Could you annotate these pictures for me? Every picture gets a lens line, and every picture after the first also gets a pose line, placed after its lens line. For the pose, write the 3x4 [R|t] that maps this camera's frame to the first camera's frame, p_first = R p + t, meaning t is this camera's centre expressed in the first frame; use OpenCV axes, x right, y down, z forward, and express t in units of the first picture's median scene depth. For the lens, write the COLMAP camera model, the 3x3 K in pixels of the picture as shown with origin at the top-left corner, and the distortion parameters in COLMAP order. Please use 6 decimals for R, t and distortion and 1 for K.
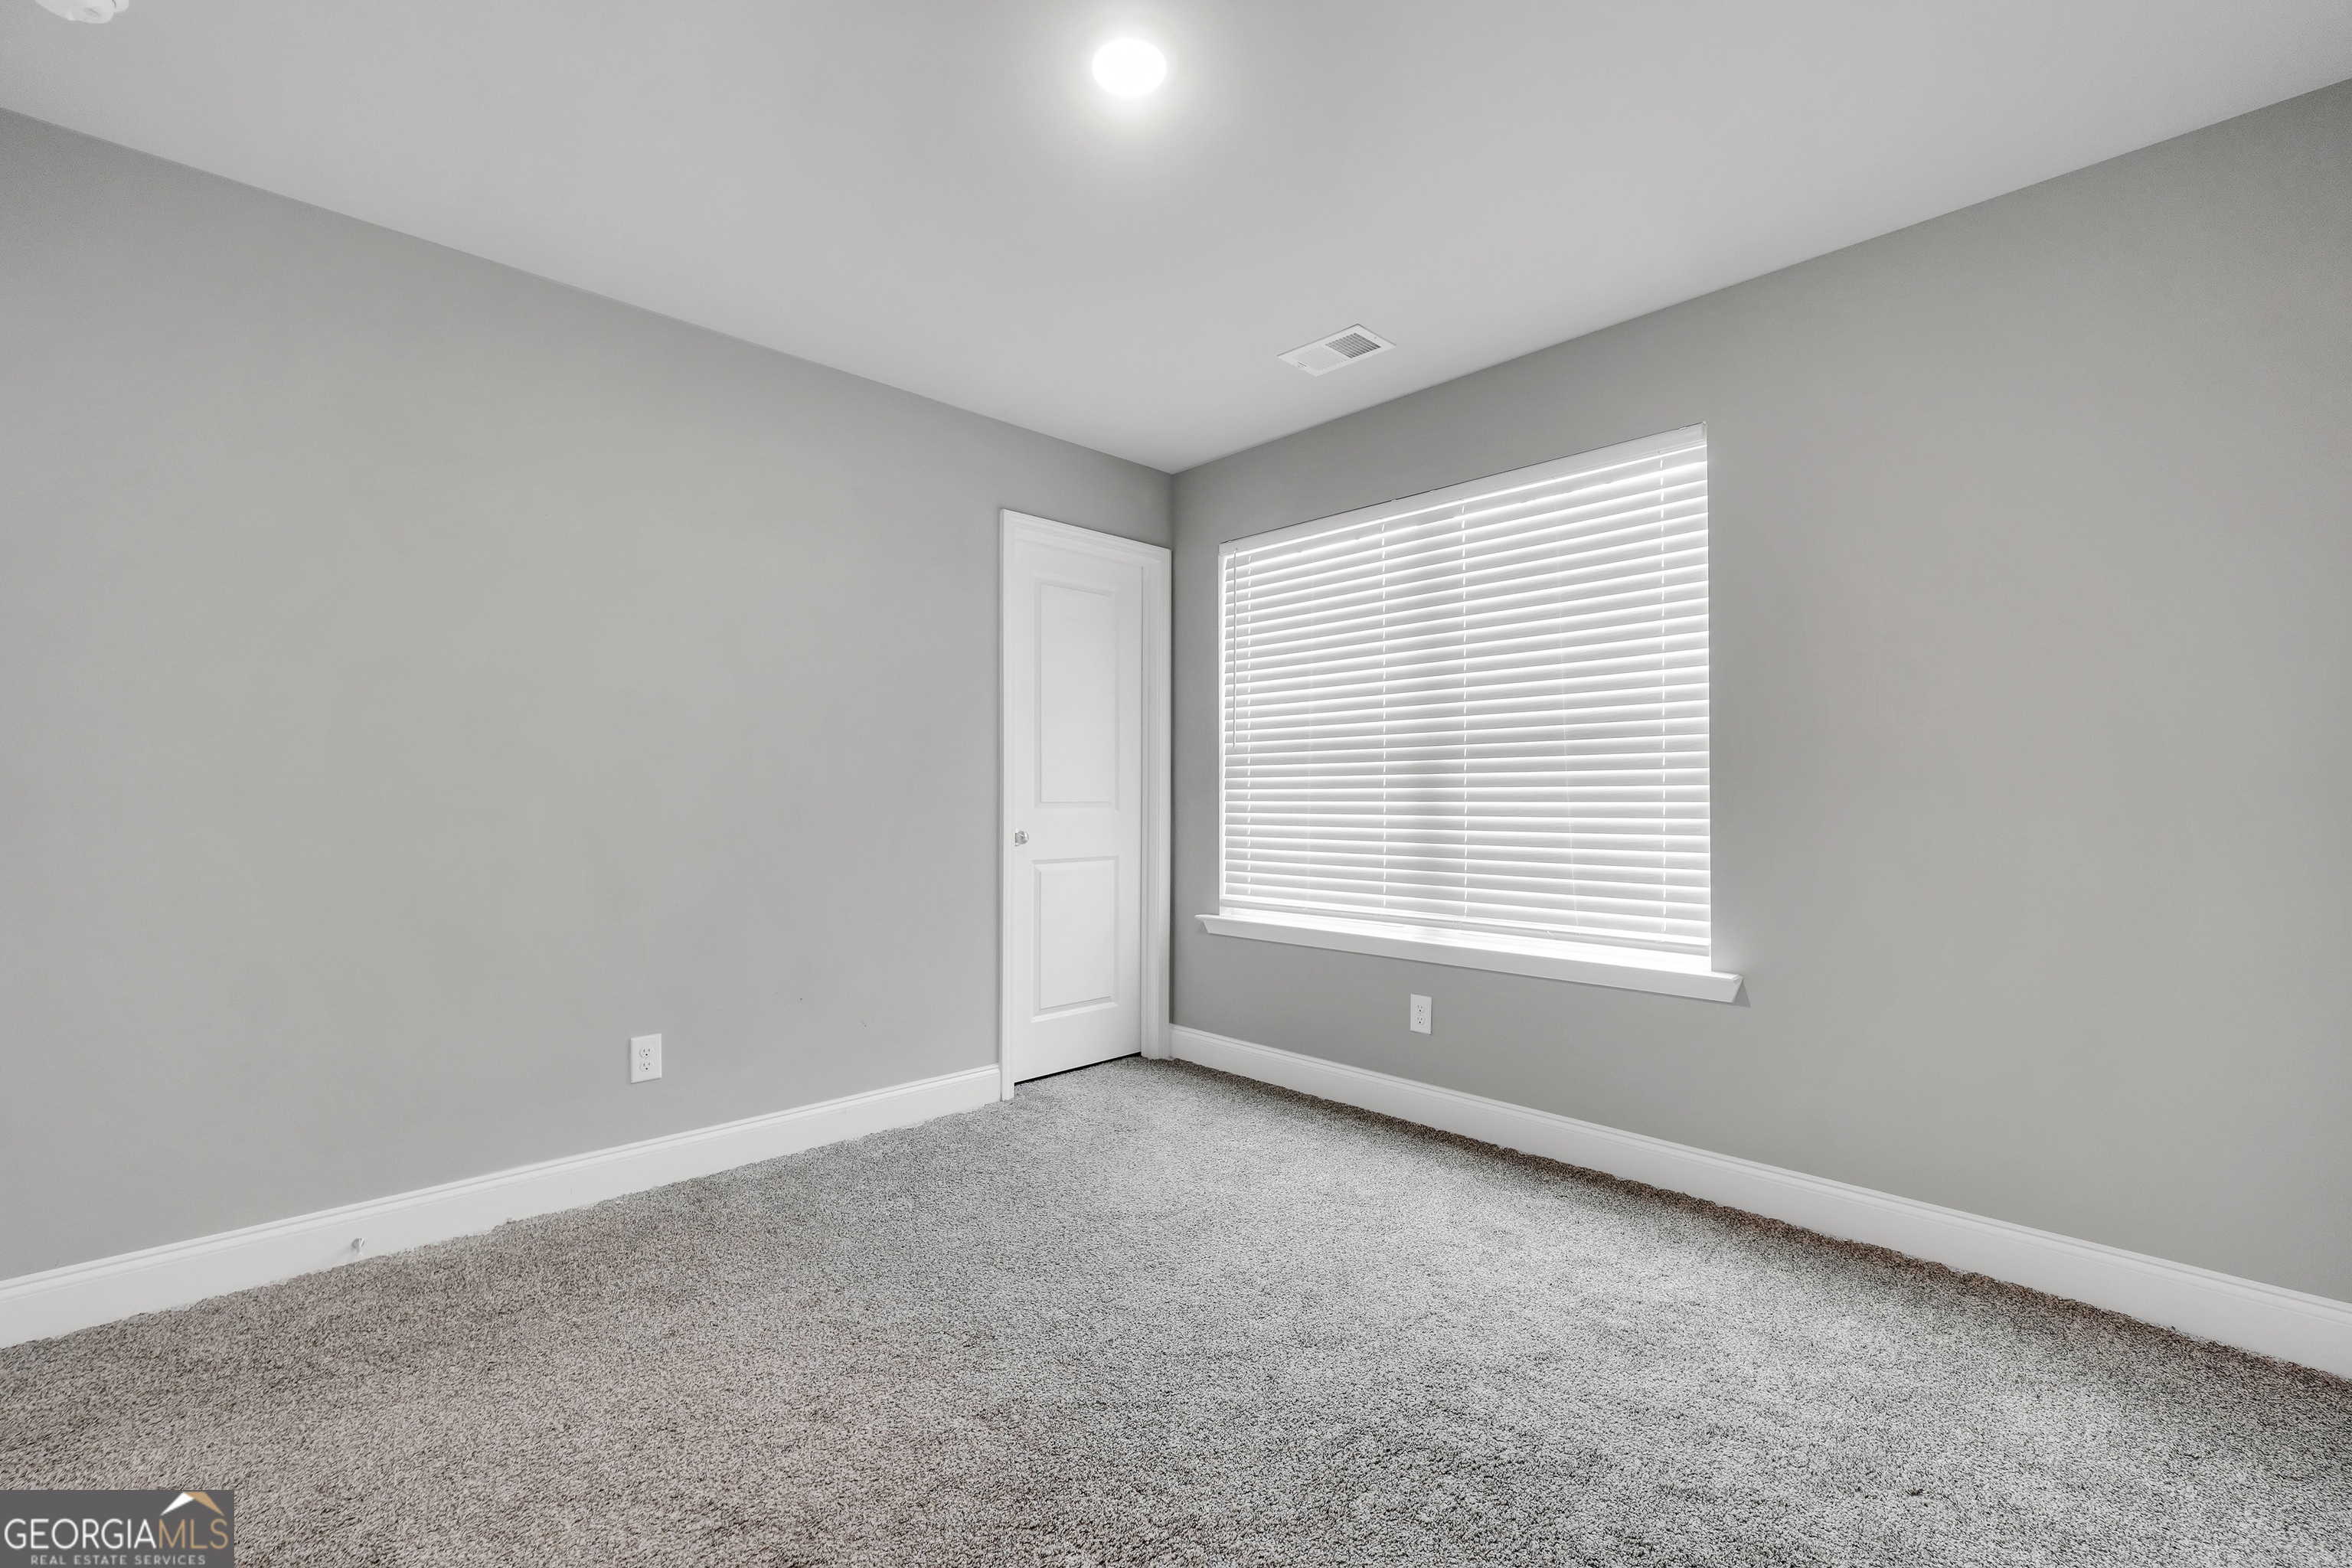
lens RADIAL K [[1031.7, 0, 1176.0], [0, 1031.7, 784.0], [0, 0, 1]] dist [-0.008528, 0.000726]
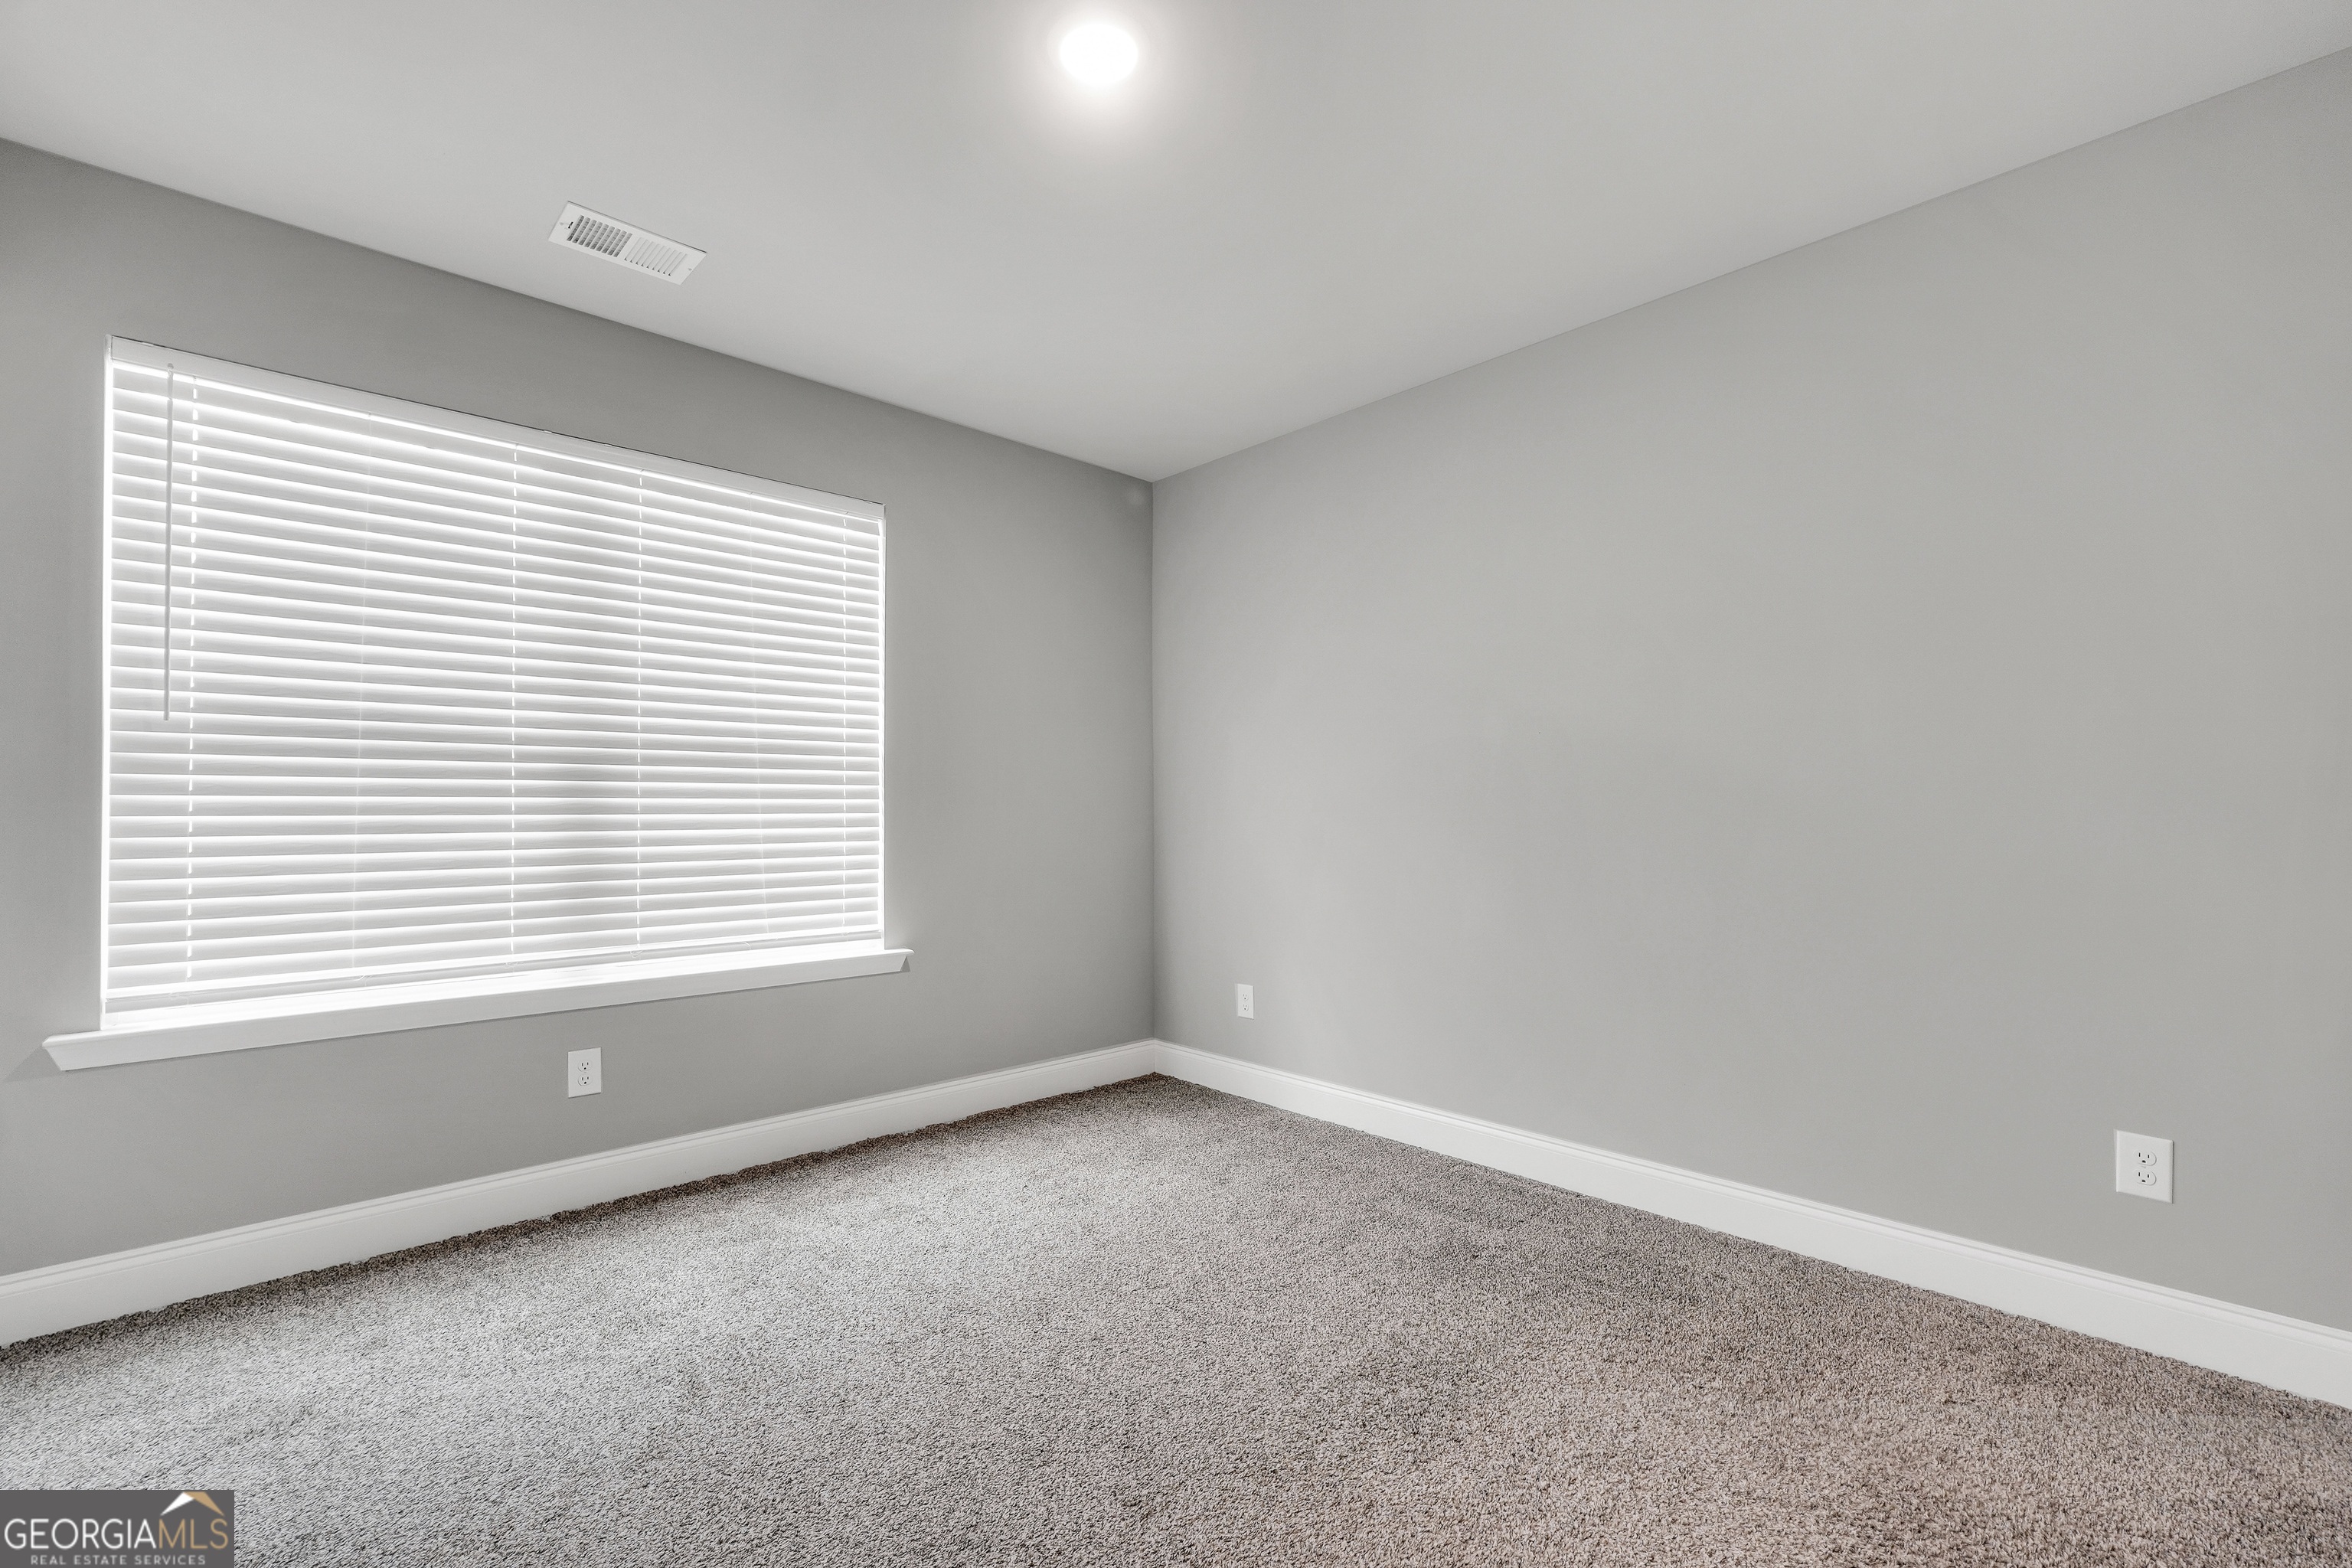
lens RADIAL K [[1031.7, 0, 1176.0], [0, 1031.7, 784.0], [0, 0, 1]] dist [-0.008528, 0.000726]
pose [[-0.010575, 0.016082, 0.999815, -0.653533], [-0.021625, 0.999633, -0.016308, -0.004751], [-0.999710, -0.021793, -0.010224, 0.595000]]
